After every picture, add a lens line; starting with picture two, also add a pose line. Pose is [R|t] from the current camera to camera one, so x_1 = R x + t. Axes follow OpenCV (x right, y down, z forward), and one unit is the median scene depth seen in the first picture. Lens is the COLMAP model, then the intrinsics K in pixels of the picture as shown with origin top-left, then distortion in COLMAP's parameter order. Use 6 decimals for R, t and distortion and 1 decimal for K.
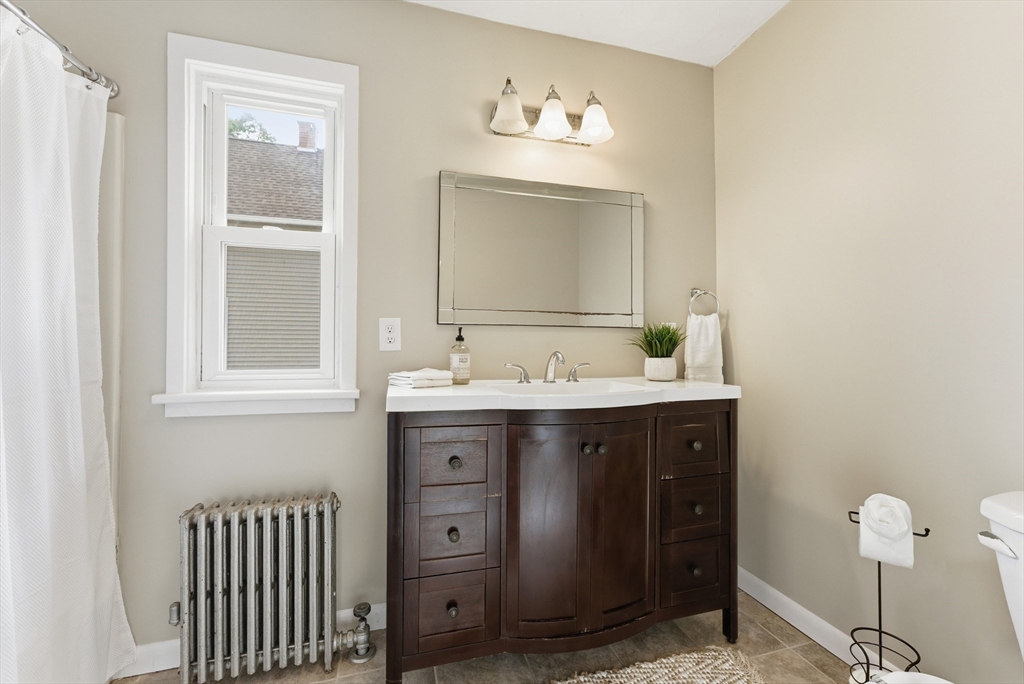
lens RADIAL K [[422.6, 0, 512.0], [0, 422.6, 342.0], [0, 0, 1]] dist [0.016243, 0.000113]
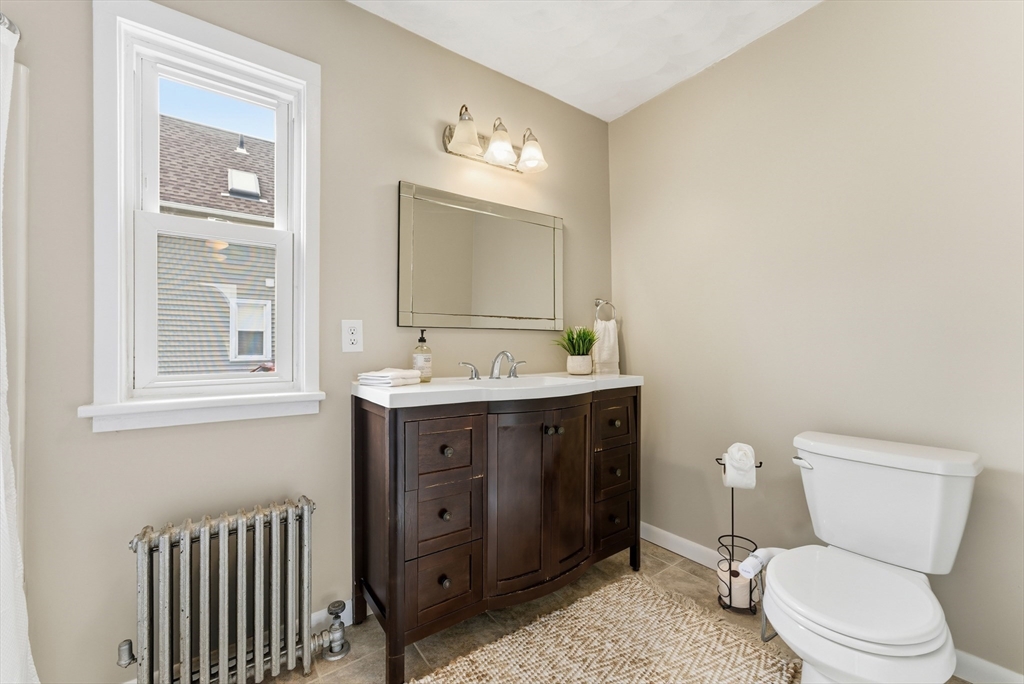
lens RADIAL K [[428.1, 0, 512.0], [0, 428.1, 342.0], [0, 0, 1]] dist [-0.000913, 0.014474]
pose [[0.935615, -0.002062, 0.353017, -0.303725], [0.001481, 0.999997, 0.001917, -0.004641], [-0.353019, -0.001271, 0.935615, -0.097278]]
